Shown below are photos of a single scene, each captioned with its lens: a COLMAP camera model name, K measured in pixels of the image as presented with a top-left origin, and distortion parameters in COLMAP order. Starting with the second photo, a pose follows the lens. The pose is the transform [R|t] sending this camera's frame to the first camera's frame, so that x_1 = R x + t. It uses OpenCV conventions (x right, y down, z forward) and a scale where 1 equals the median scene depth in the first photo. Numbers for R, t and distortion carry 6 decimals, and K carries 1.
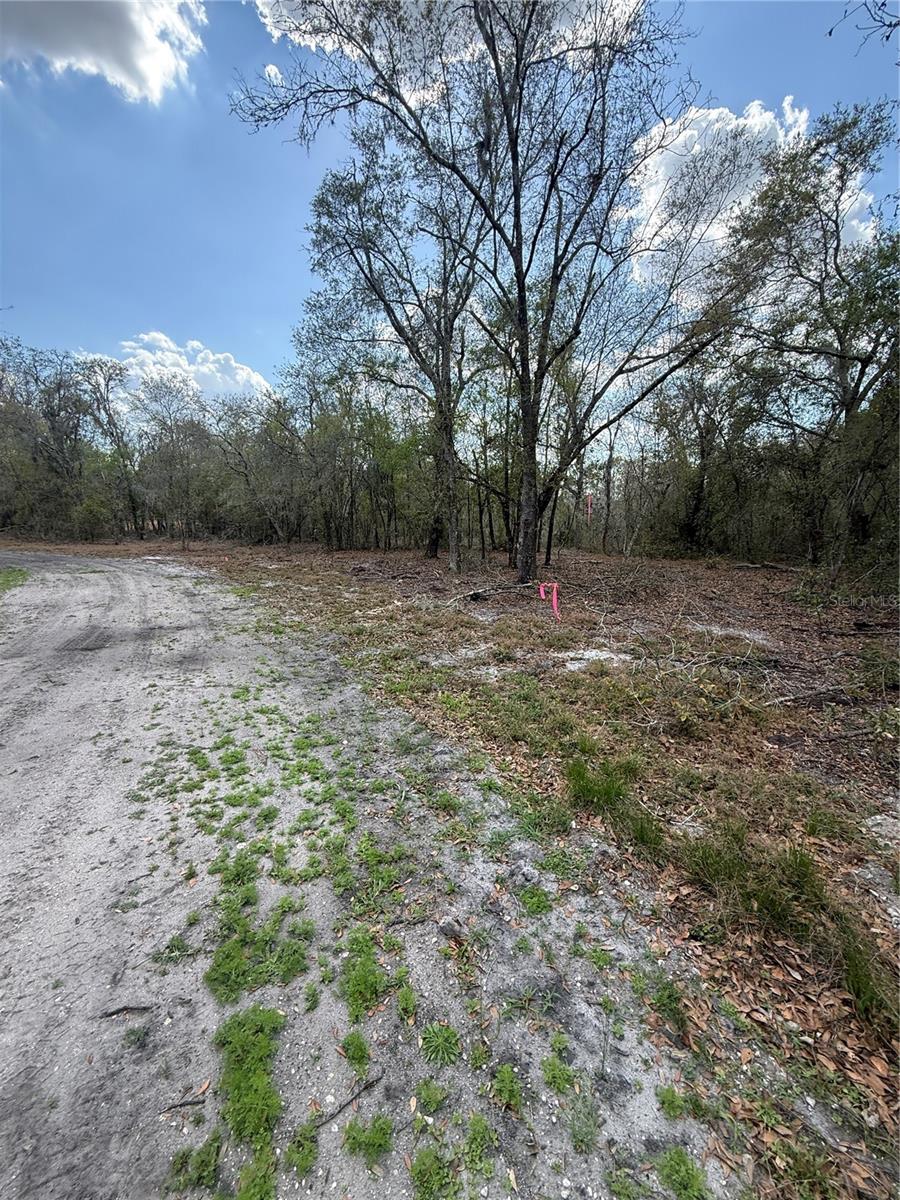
lens RADIAL K [[475.9, 0, 450.8], [0, 475.9, 598.1], [0, 0, 1]] dist [-0.000319, 0.001214]
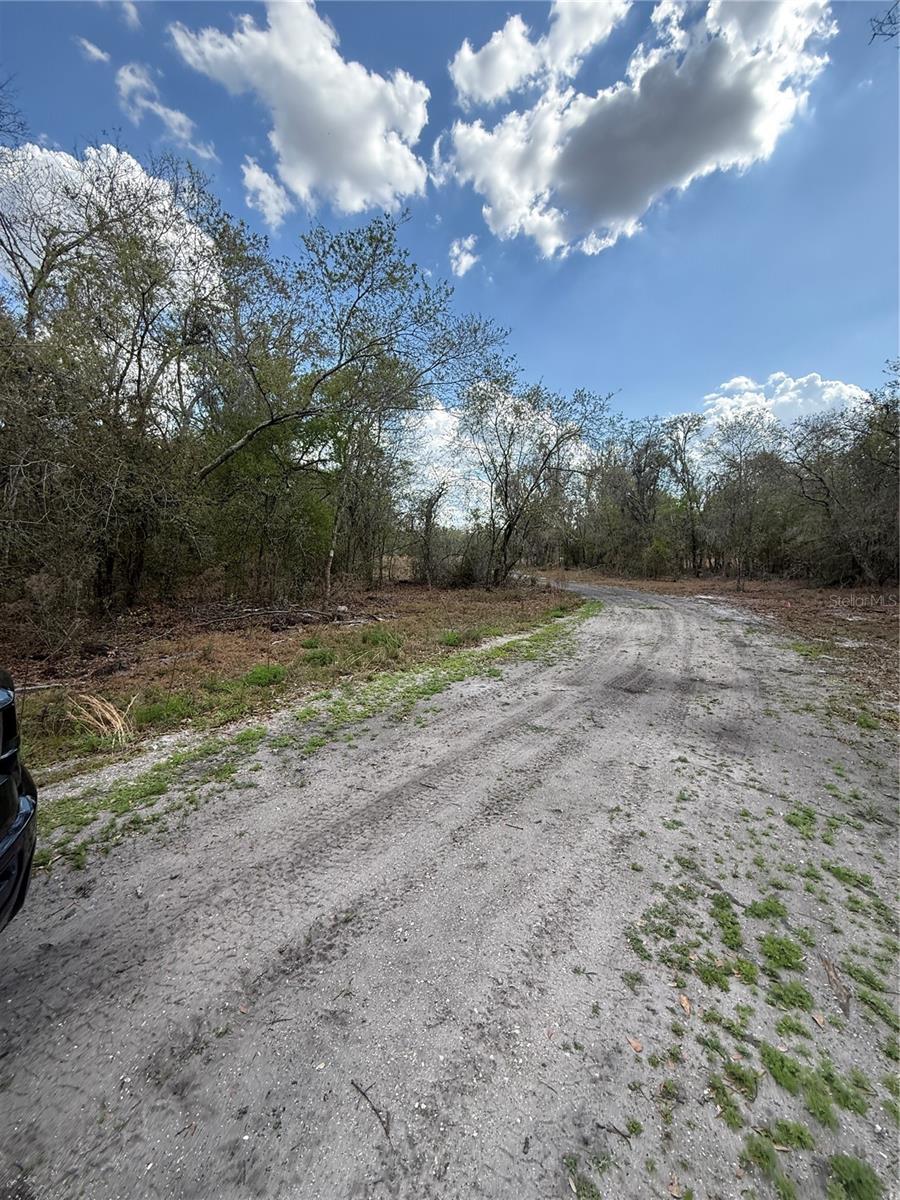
lens RADIAL K [[475.9, 0, 446.9], [0, 475.9, 597.0], [0, 0, 1]] dist [-0.000319, 0.001214]
pose [[0.490364, 0.059985, -0.869451, -0.064775], [-0.128343, 0.991722, -0.003964, -0.026907], [0.862016, 0.113532, 0.494003, 0.106979]]
